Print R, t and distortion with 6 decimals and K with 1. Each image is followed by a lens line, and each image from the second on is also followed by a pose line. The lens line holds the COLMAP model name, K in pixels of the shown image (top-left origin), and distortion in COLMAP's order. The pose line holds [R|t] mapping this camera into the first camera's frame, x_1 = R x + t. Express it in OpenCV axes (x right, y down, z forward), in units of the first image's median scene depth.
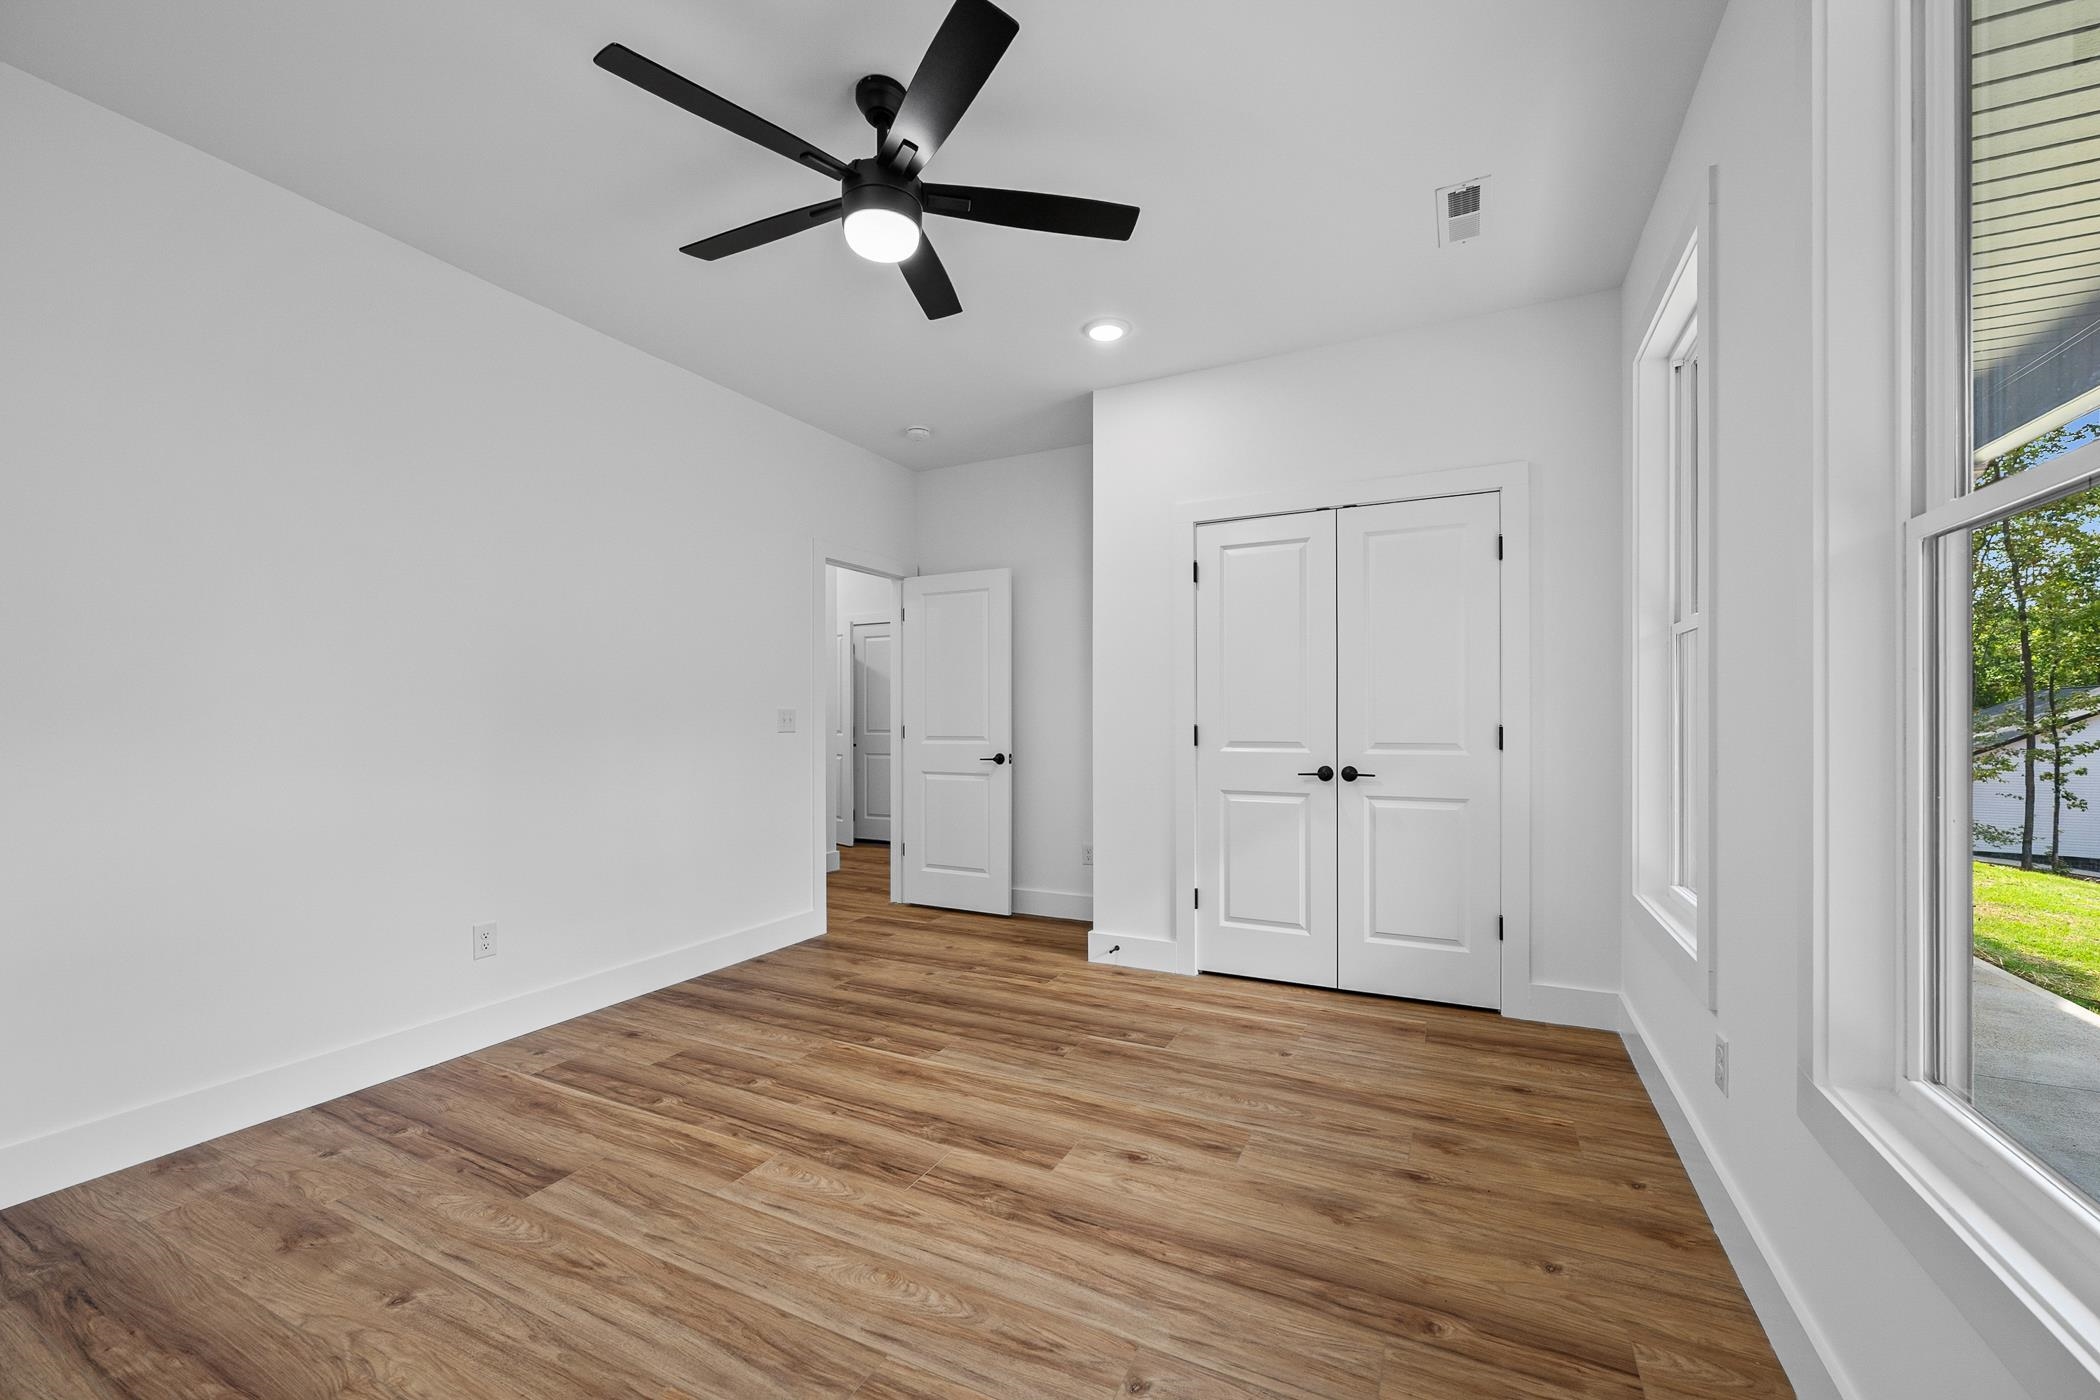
lens RADIAL K [[838.9, 0, 1033.4], [0, 838.9, 713.5], [0, 0, 1]] dist [-0.001342, -0.000172]
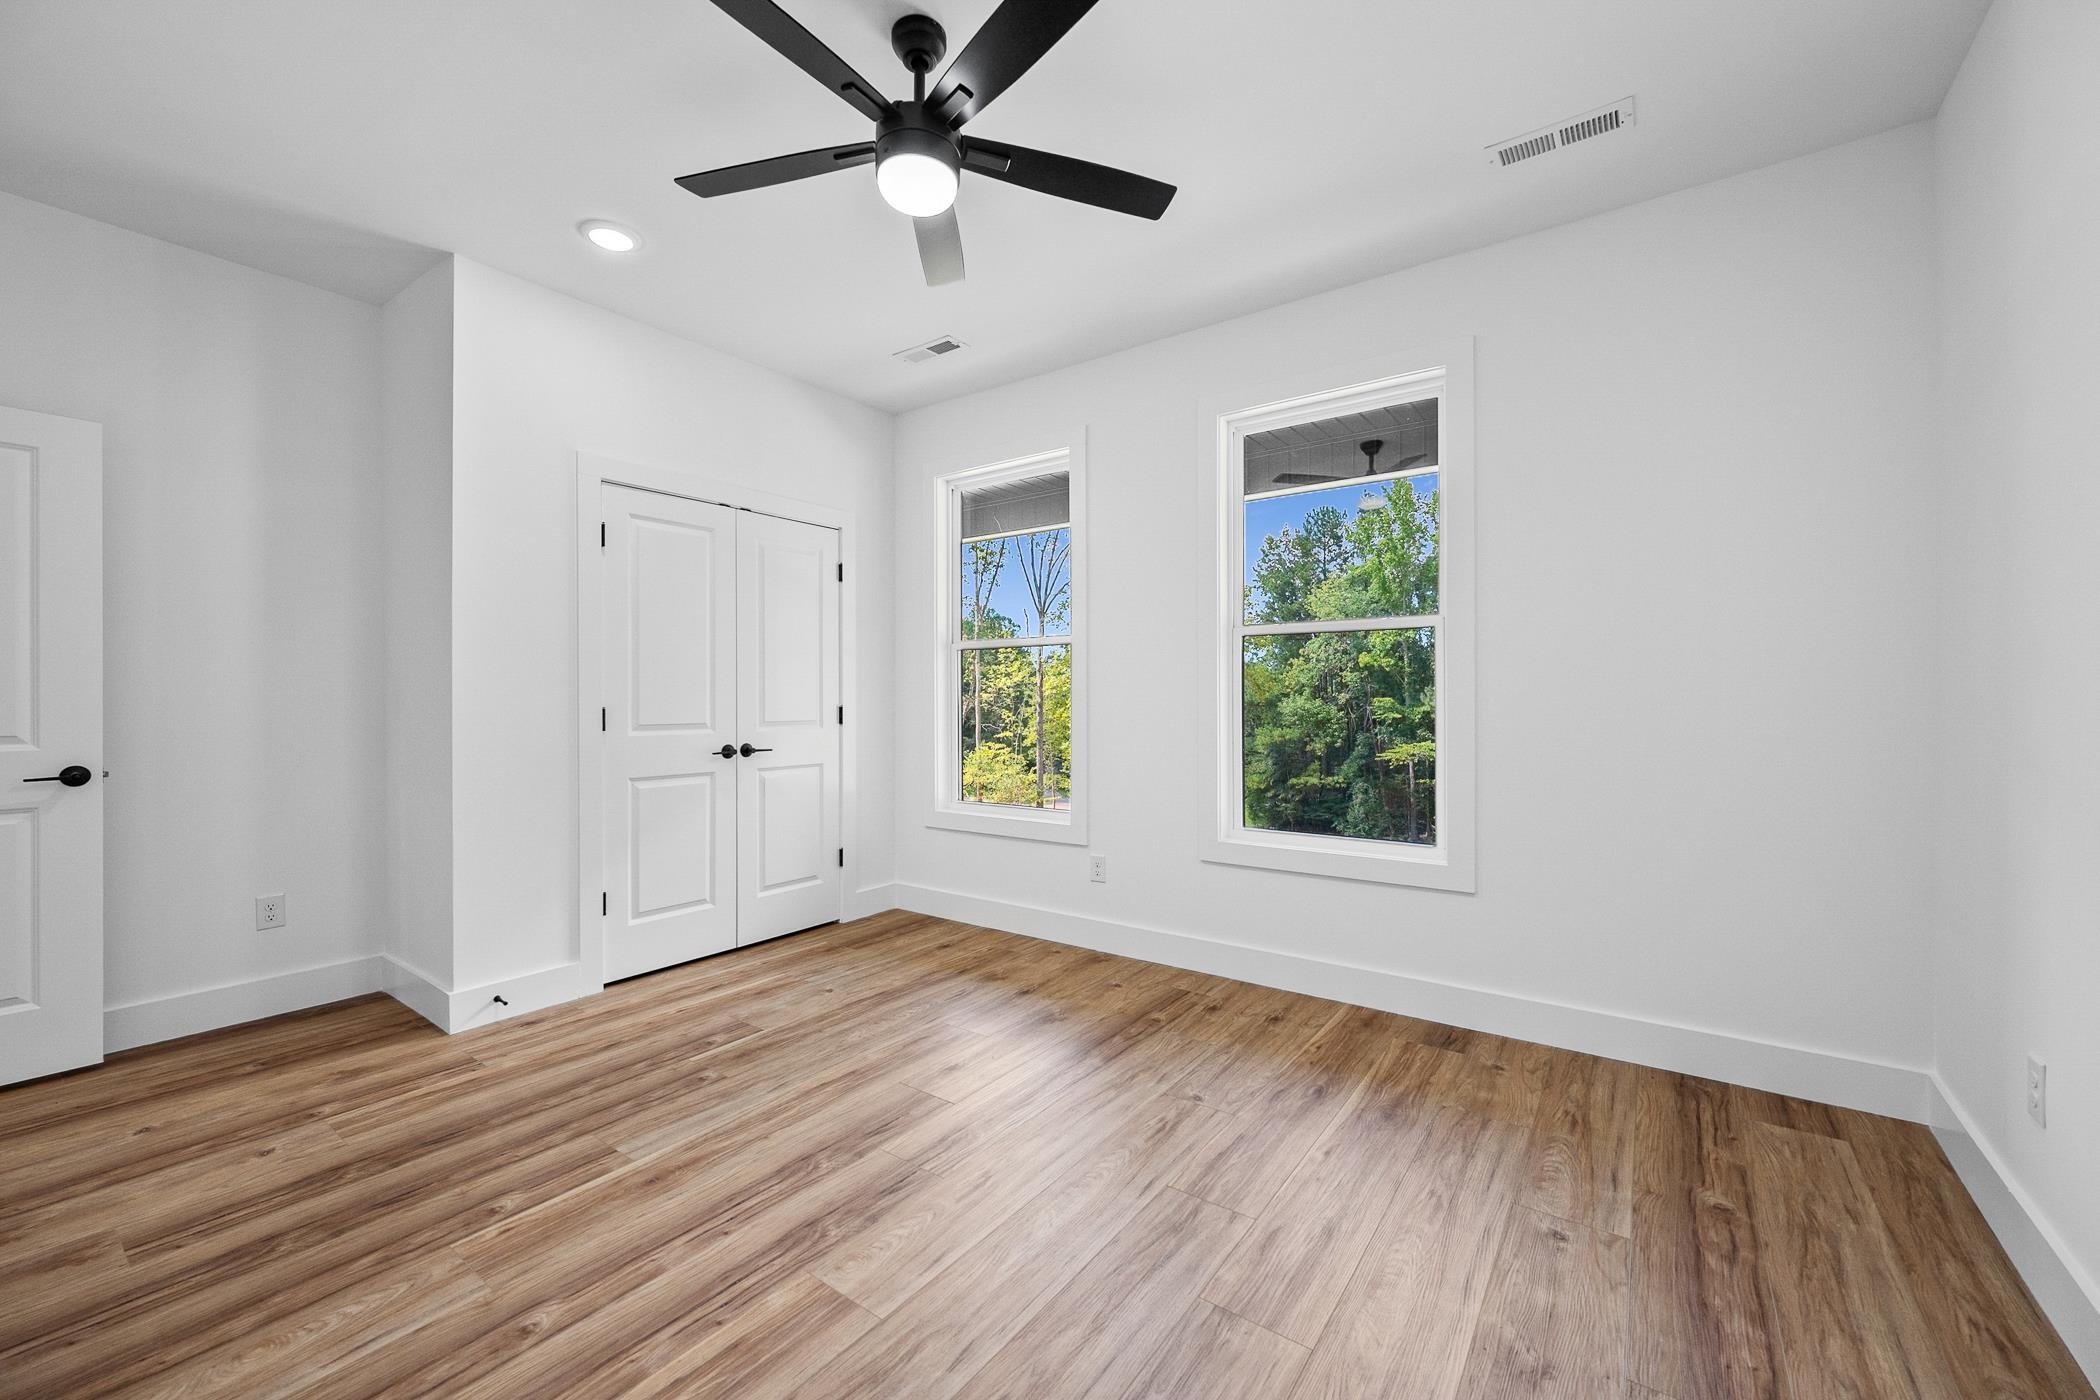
lens RADIAL K [[838.9, 0, 1048.8], [0, 838.9, 695.5], [0, 0, 1]] dist [-0.001342, -0.000172]
pose [[0.153795, 0.007282, 0.988076, -0.835871], [-0.005103, 0.999965, -0.006575, 0.005683], [-0.988090, -0.004031, 0.153827, 0.548156]]
